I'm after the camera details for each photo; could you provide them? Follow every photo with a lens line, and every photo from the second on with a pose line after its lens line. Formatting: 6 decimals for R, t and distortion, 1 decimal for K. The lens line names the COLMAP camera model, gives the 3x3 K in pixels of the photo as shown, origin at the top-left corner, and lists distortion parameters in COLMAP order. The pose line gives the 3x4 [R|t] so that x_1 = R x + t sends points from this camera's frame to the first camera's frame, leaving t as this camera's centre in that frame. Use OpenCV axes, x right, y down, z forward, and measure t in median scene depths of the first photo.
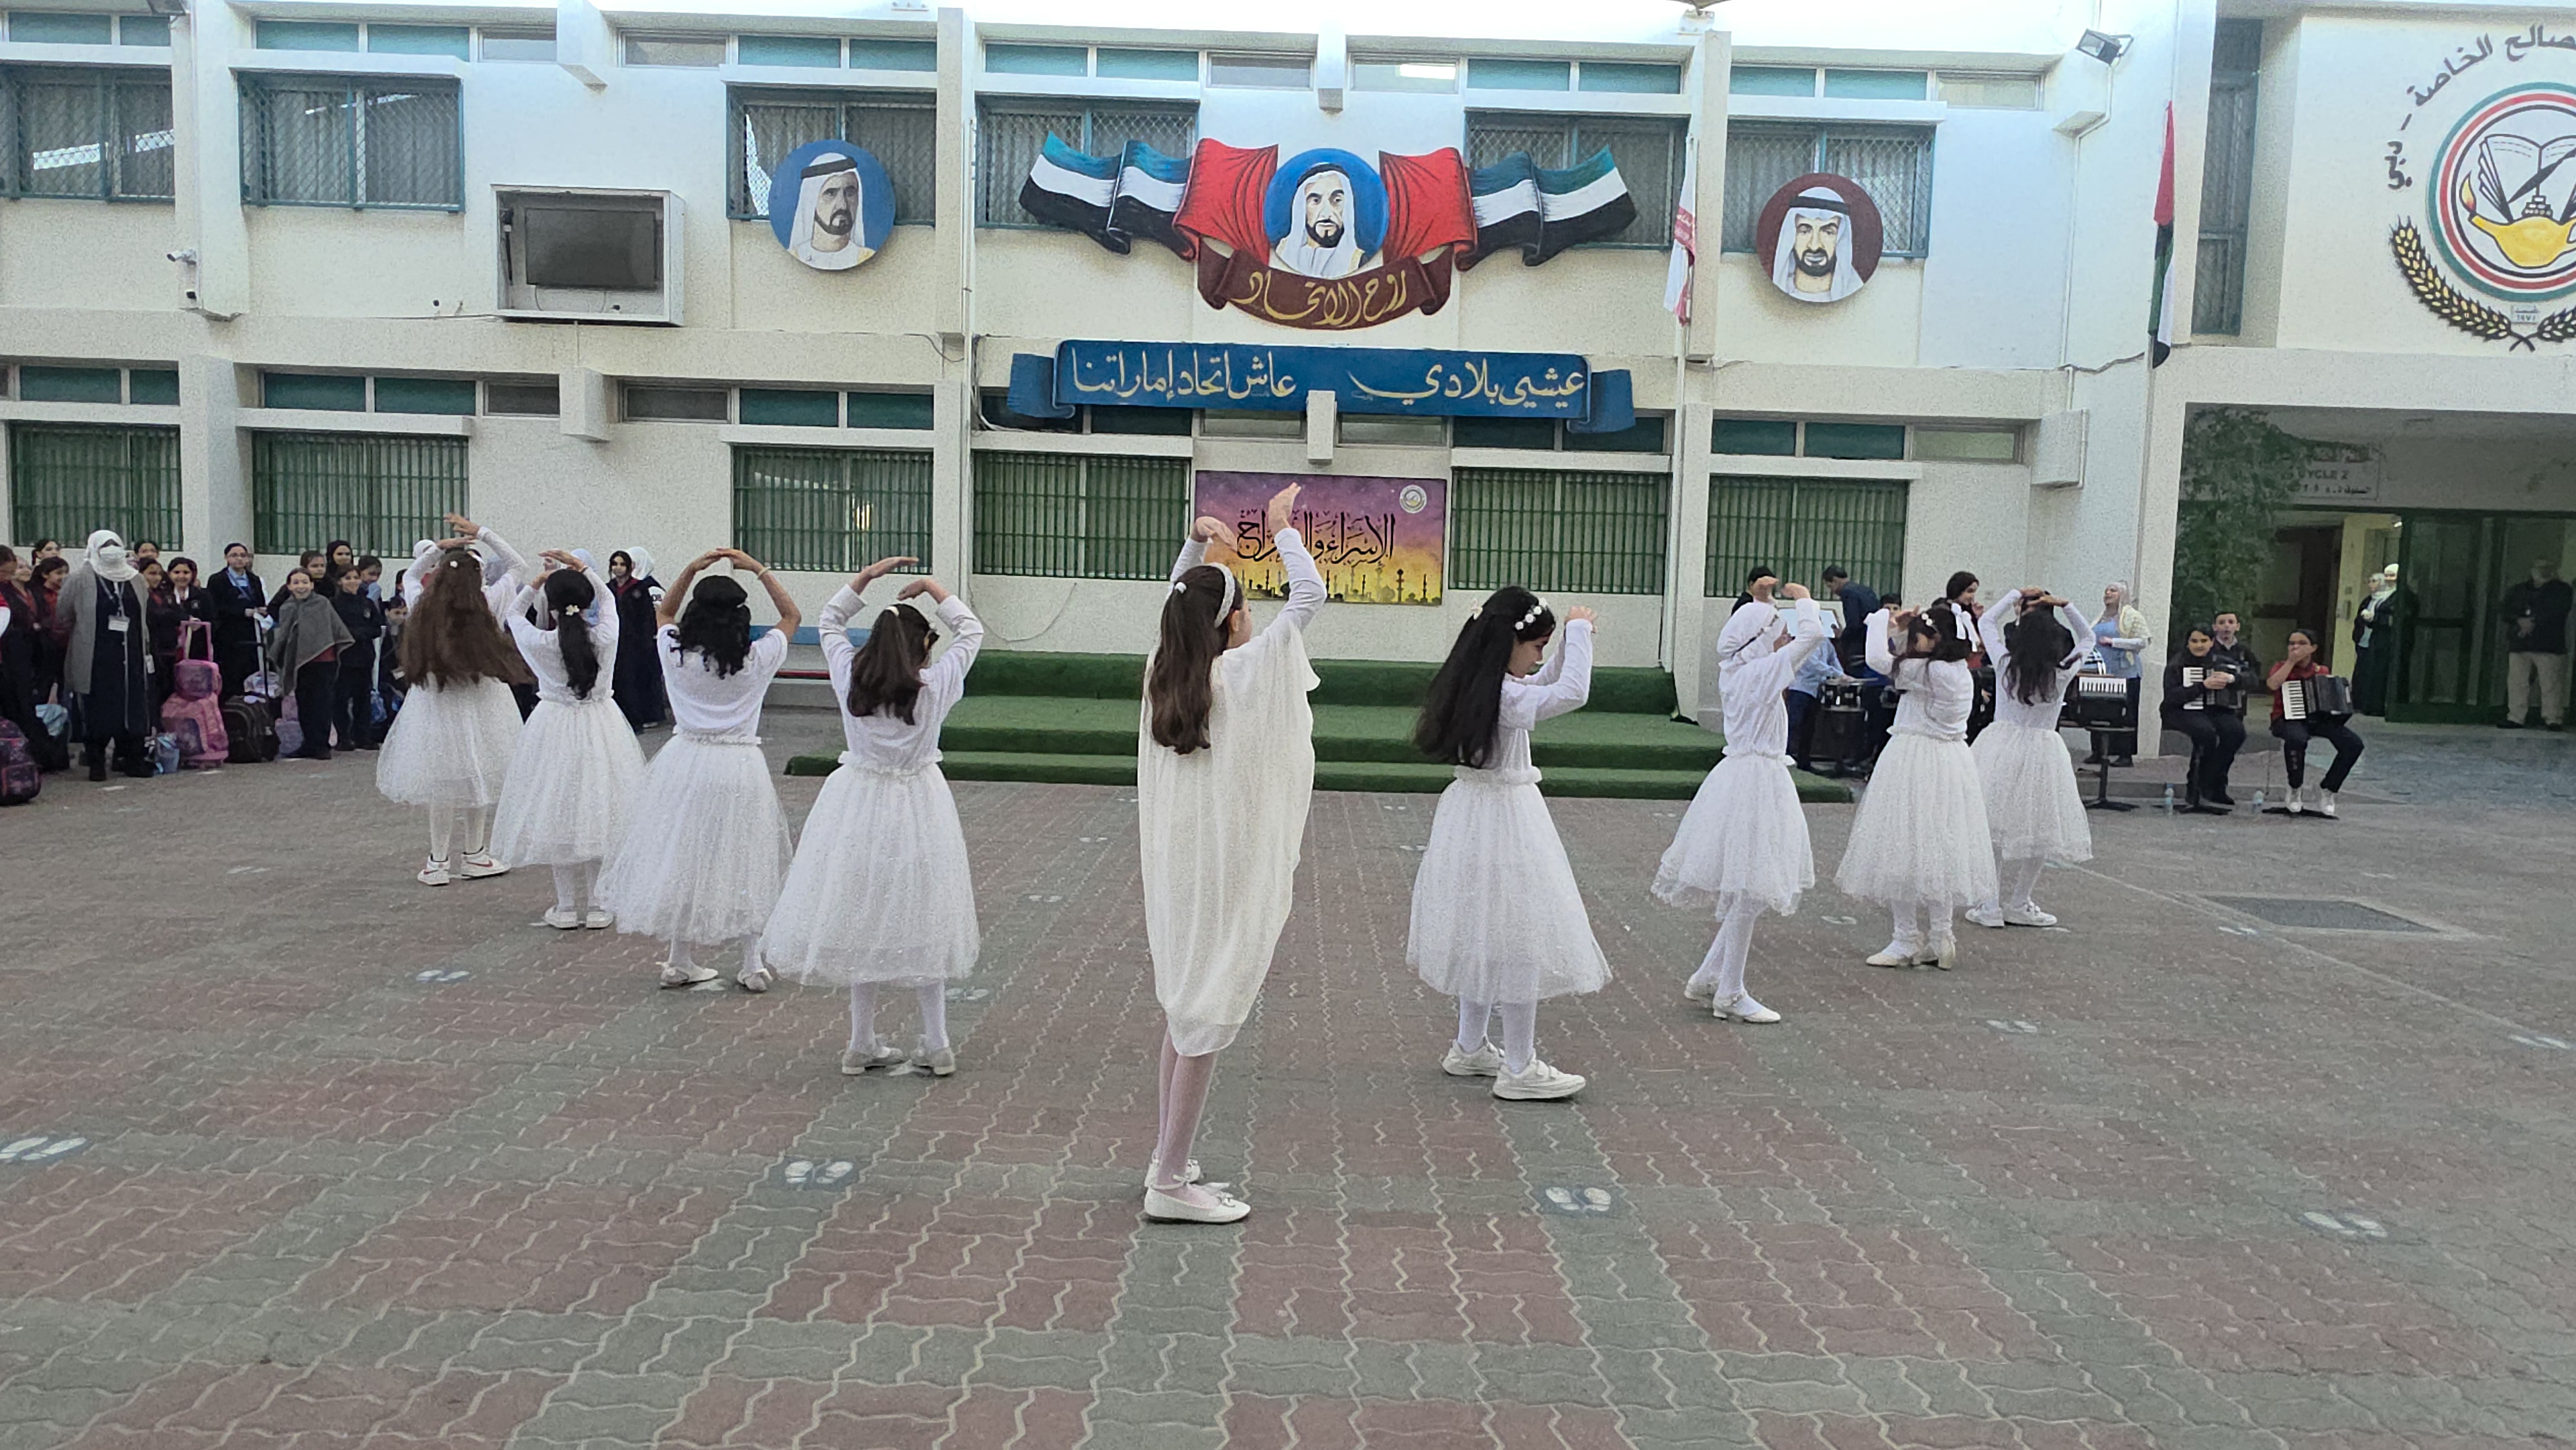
lens RADIAL K [[1654.6, 0, 1305.9], [0, 1654.6, 721.3], [0, 0, 1]] dist [-0.009720, 0.000439]
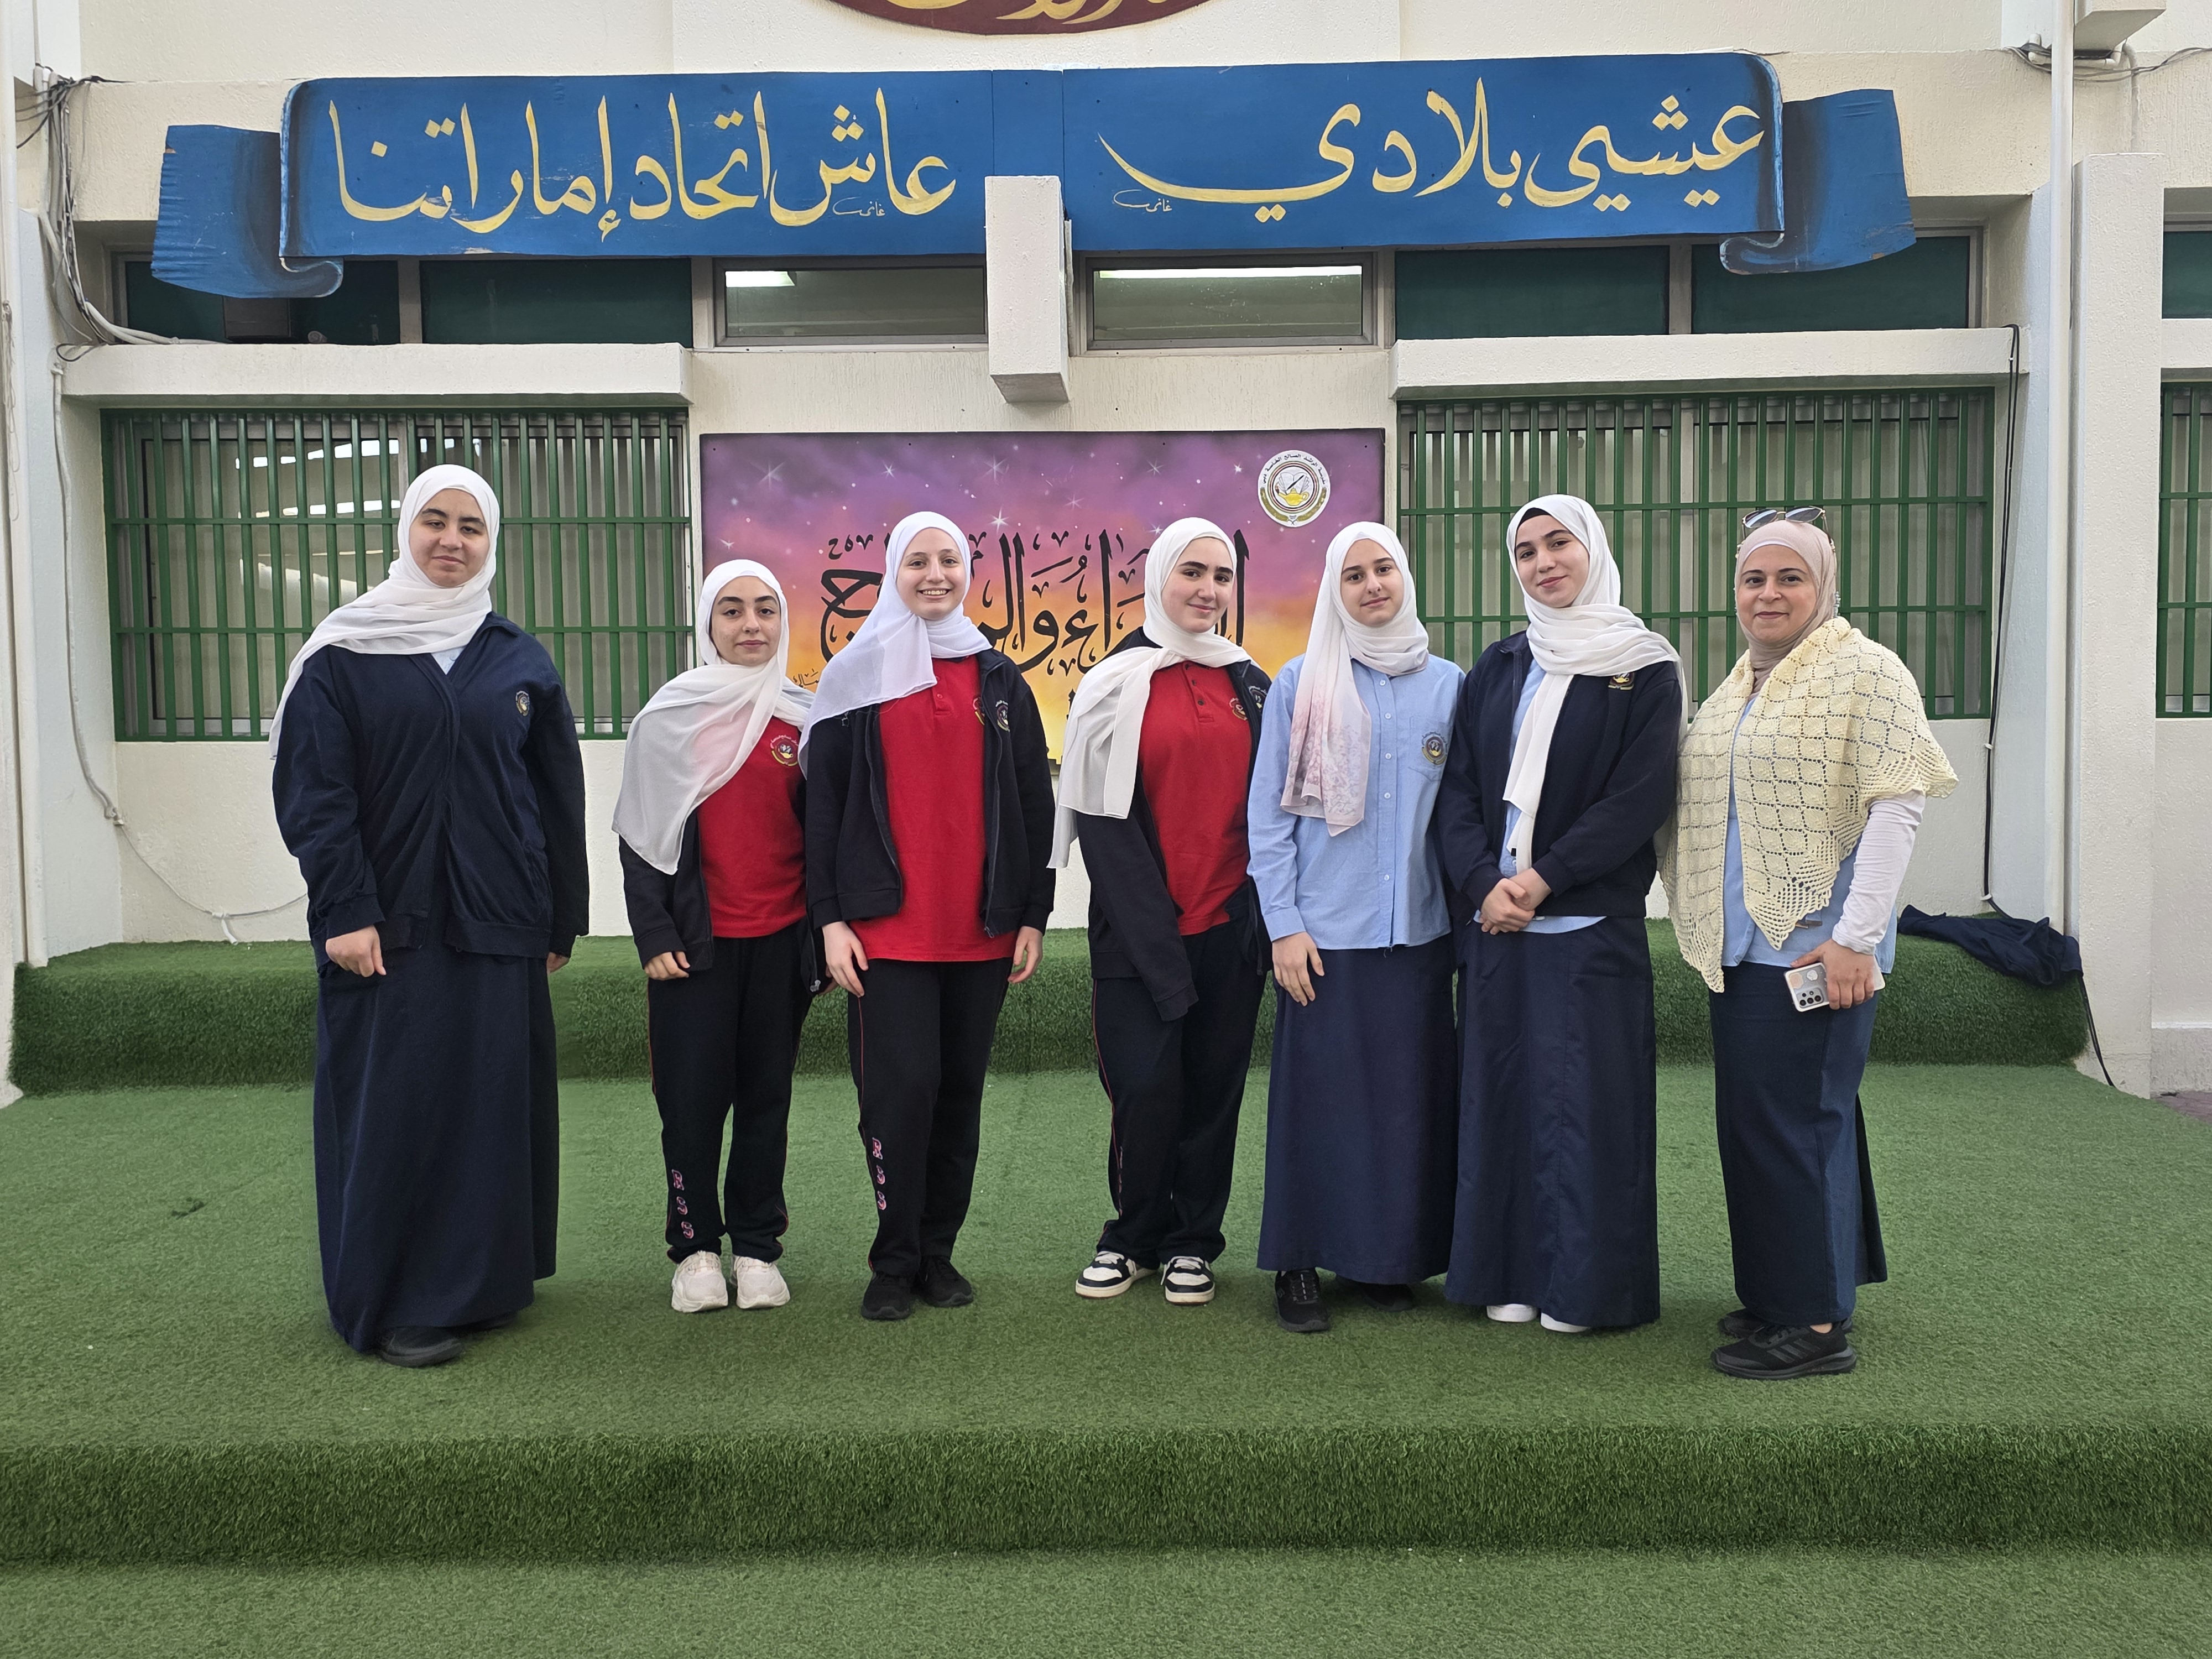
lens RADIAL K [[1869.2, 0, 1122.8], [0, 1869.2, 826.9], [0, 0, 1]] dist [0.062424, -0.067853]
pose [[0.998986, -0.041933, -0.016378, 0.031985], [0.041678, 0.999009, -0.015642, -0.056567], [0.017017, 0.014944, 0.999744, 0.611789]]
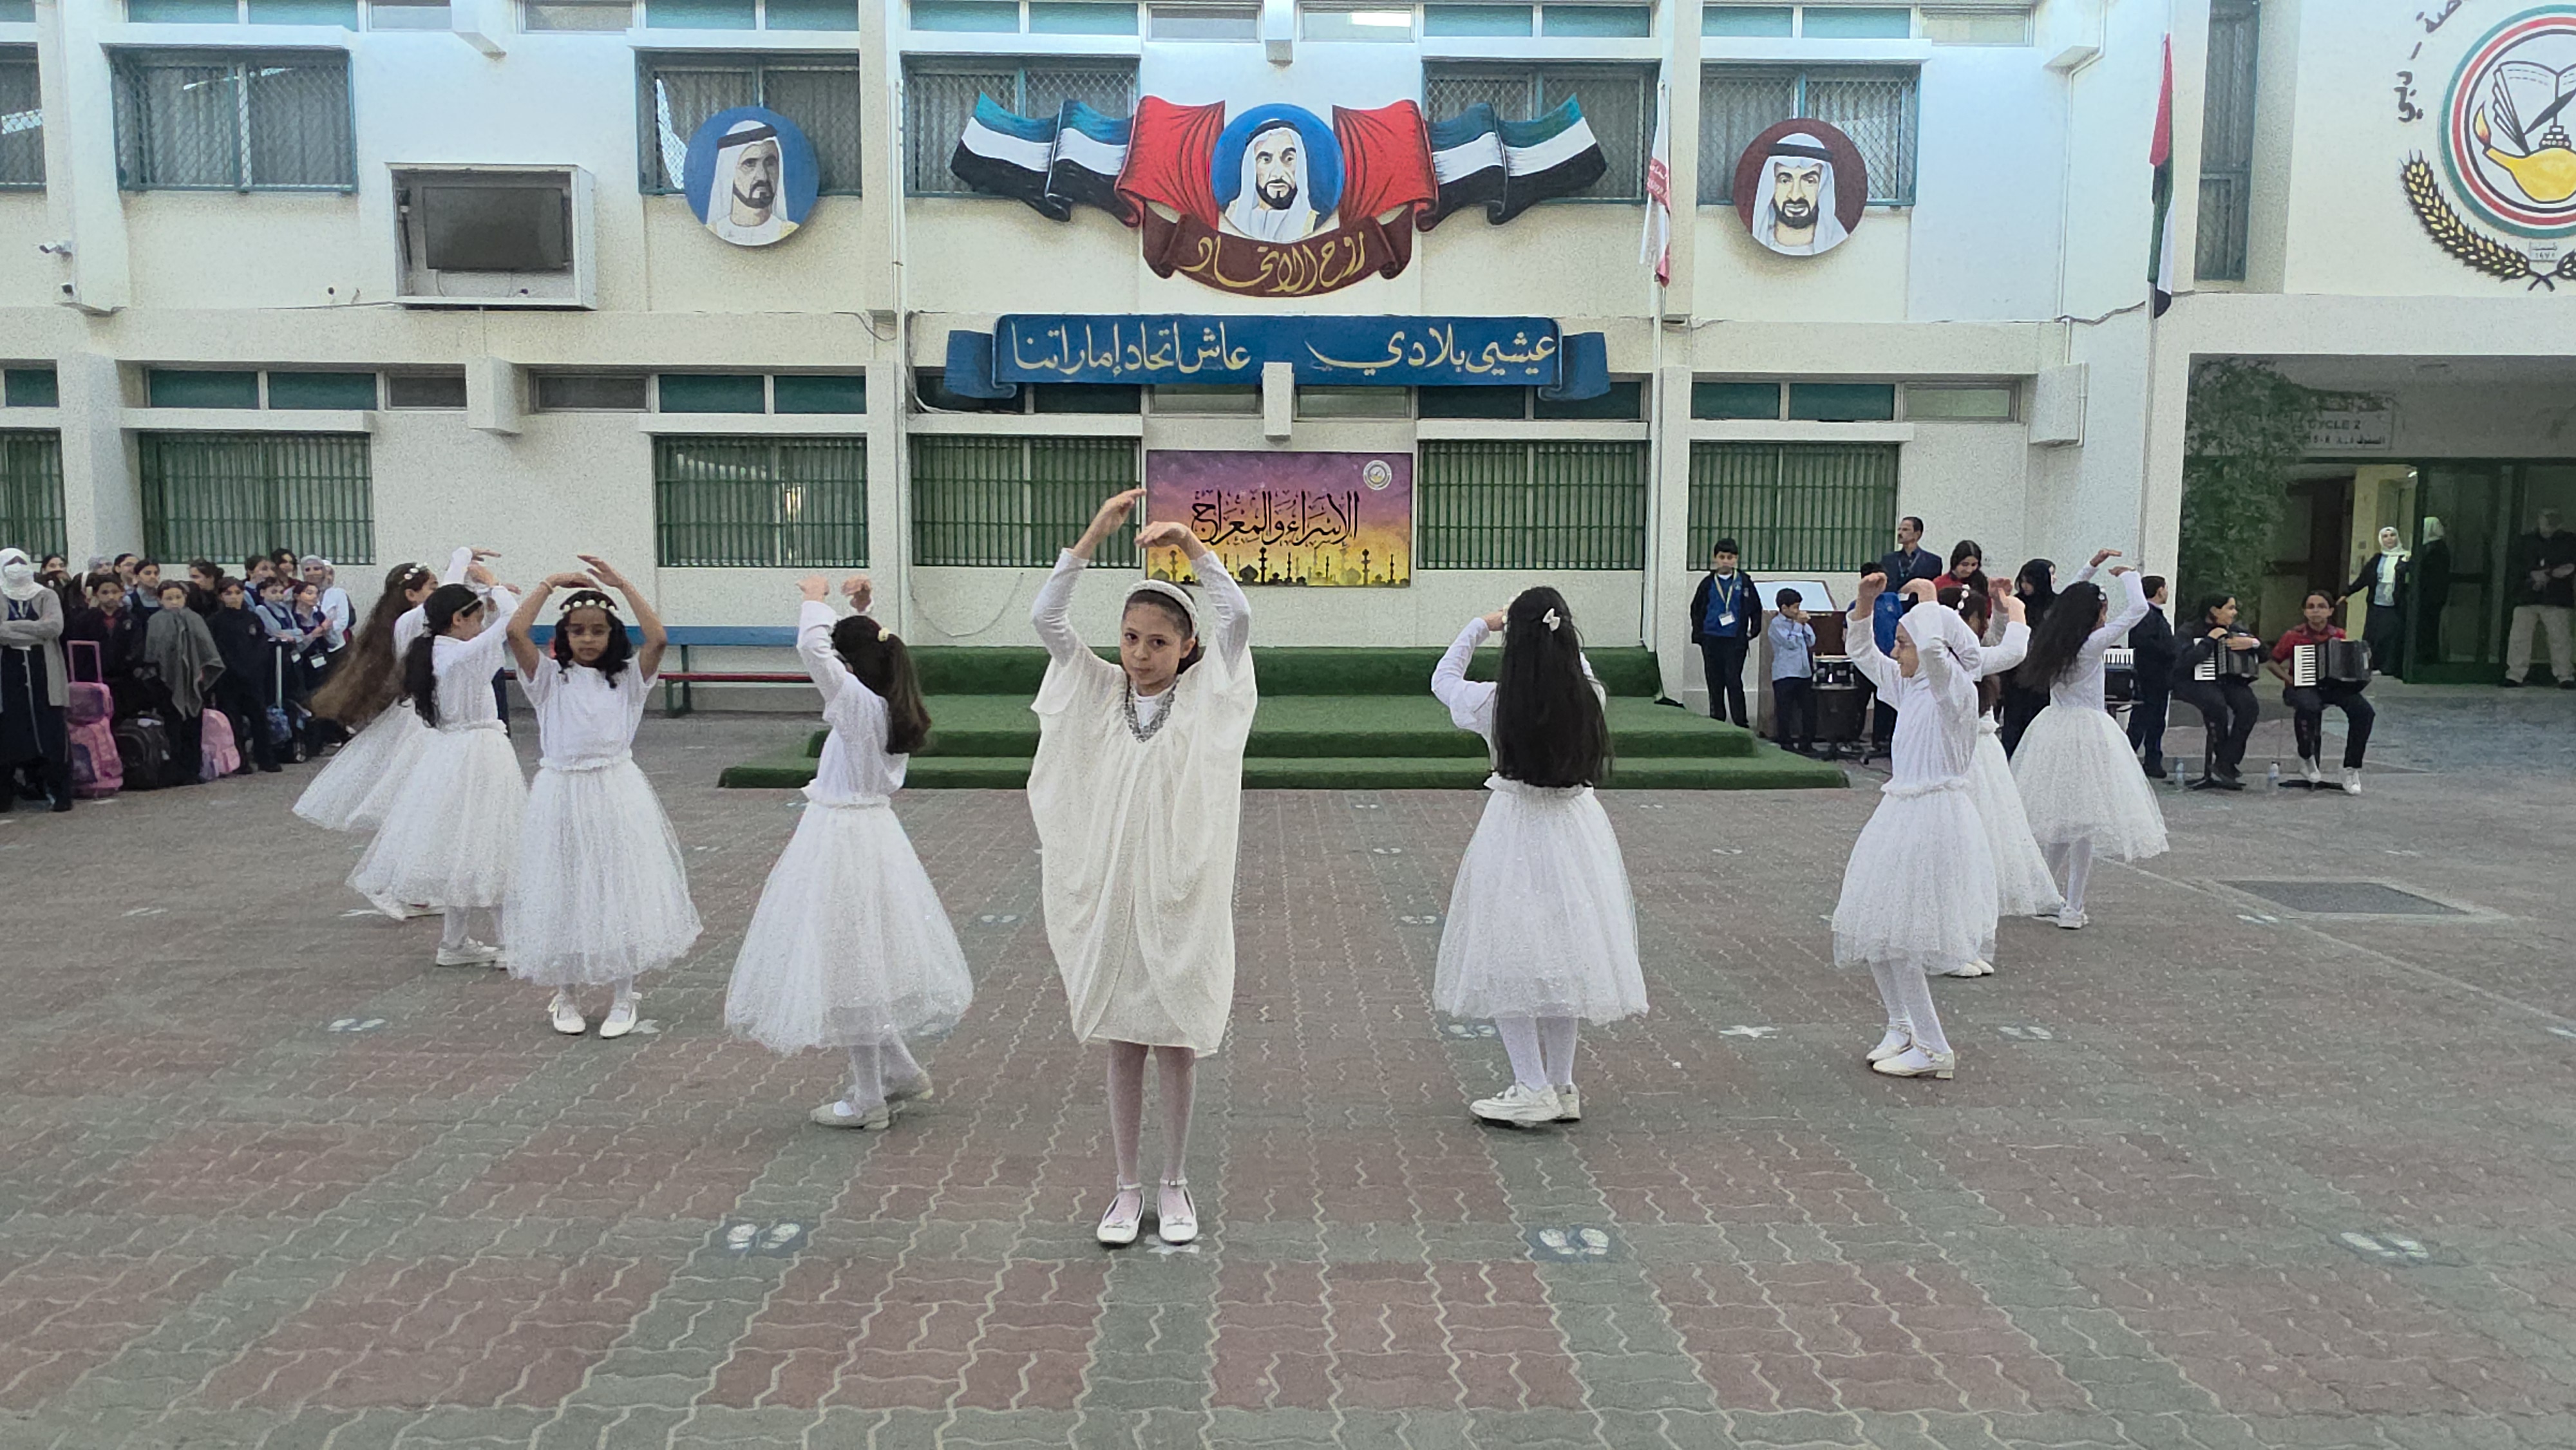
lens RADIAL K [[1745.7, 0, 1288.0], [0, 1745.7, 735.3], [0, 0, 1]] dist [-0.009640, 0.000908]
pose [[0.999618, -0.025746, 0.010013, -0.000056], [0.025588, 0.999551, 0.015576, -0.002684], [-0.010410, -0.015314, 0.999829, 0.002000]]
